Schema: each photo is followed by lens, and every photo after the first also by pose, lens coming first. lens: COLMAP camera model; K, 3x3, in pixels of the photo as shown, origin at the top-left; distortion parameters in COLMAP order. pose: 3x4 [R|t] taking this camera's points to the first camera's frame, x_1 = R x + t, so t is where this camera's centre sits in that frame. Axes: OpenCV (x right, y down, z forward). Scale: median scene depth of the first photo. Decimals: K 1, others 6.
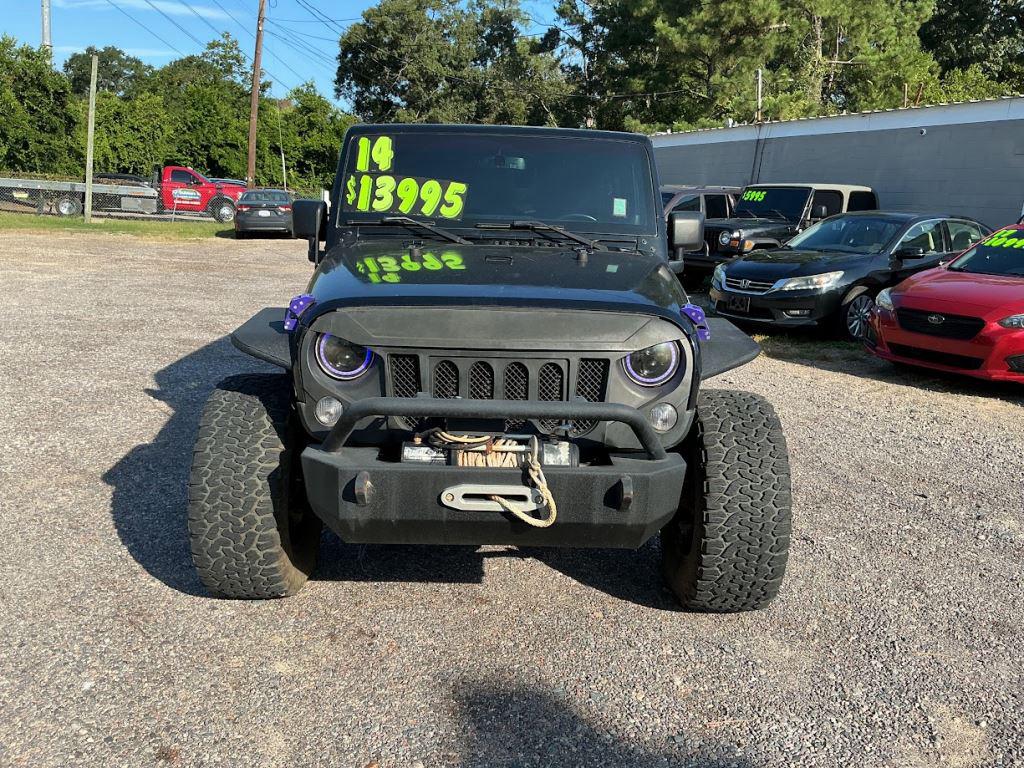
lens RADIAL K [[1001.5, 0, 524.5], [0, 1001.5, 374.2], [0, 0, 1]] dist [0.015353, 0.000000]
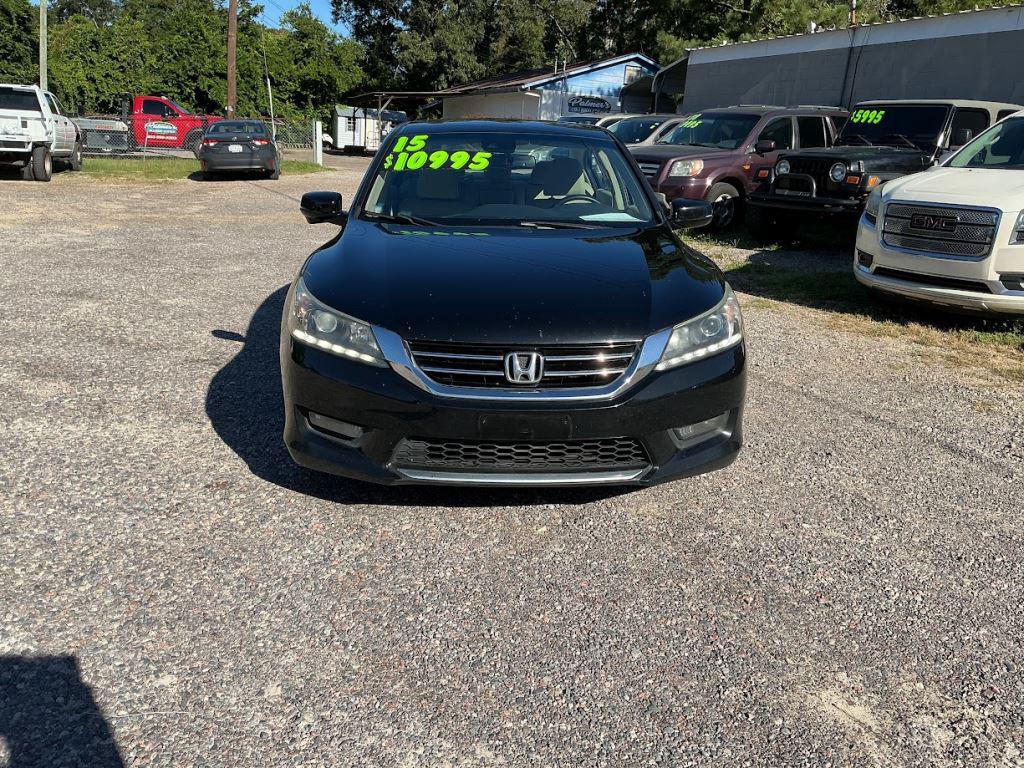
lens RADIAL K [[890.3, 0, 517.2], [0, 890.3, 385.9], [0, 0, 1]] dist [0.021479, -0.053493]
pose [[0.999912, -0.013210, -0.001230, -0.025158], [0.013266, 0.994768, 0.101293, -0.025783], [-0.000114, -0.101300, 0.994856, 0.170614]]
